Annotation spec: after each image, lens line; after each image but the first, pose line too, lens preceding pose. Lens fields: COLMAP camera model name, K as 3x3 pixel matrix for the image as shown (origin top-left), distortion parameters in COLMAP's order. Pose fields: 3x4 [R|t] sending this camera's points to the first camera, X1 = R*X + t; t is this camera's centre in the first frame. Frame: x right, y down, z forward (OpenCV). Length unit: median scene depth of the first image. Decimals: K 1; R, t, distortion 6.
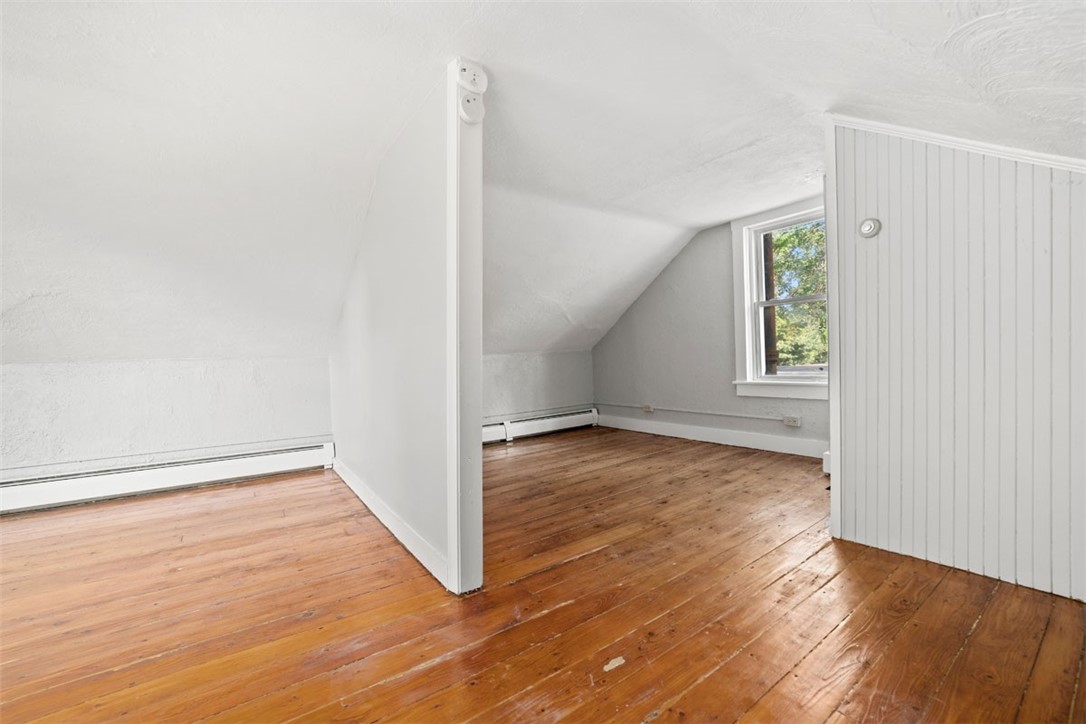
lens RADIAL K [[433.7, 0, 543.9], [0, 433.7, 361.1], [0, 0, 1]] dist [-0.017963, 0.004189]
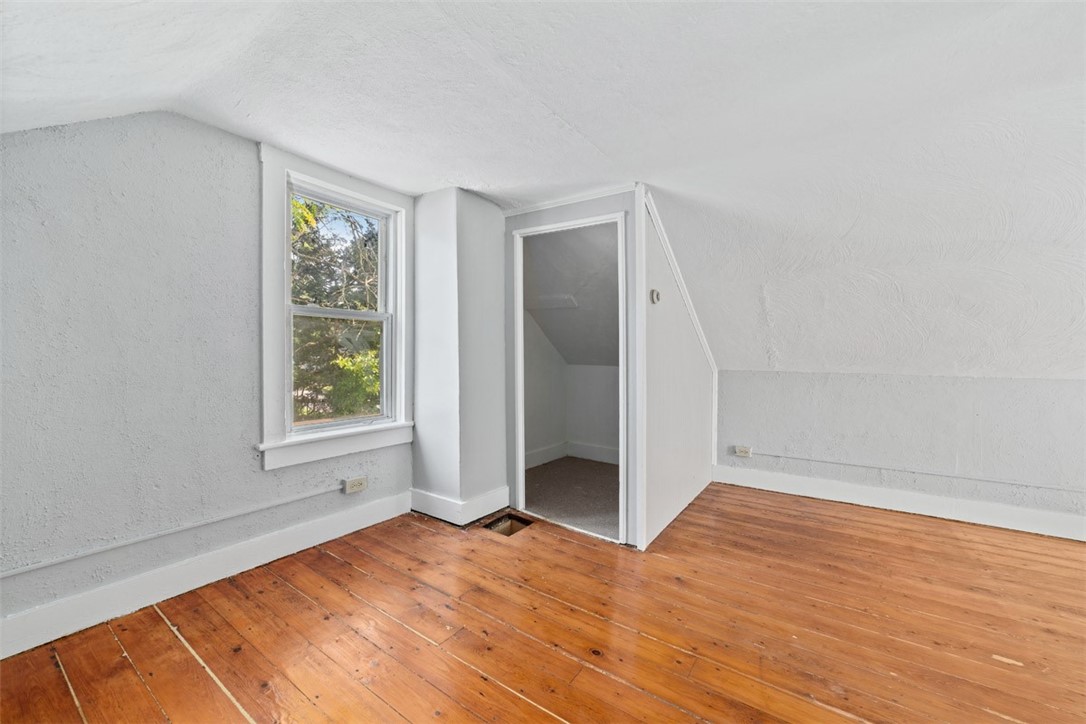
lens RADIAL K [[433.7, 0, 550.0], [0, 433.7, 366.7], [0, 0, 1]] dist [-0.017963, 0.004189]
pose [[-0.333159, 0.005529, 0.942855, -0.282863], [0.011412, 0.999933, -0.001832, -0.071860], [-0.942802, 0.010150, -0.333199, 1.352872]]
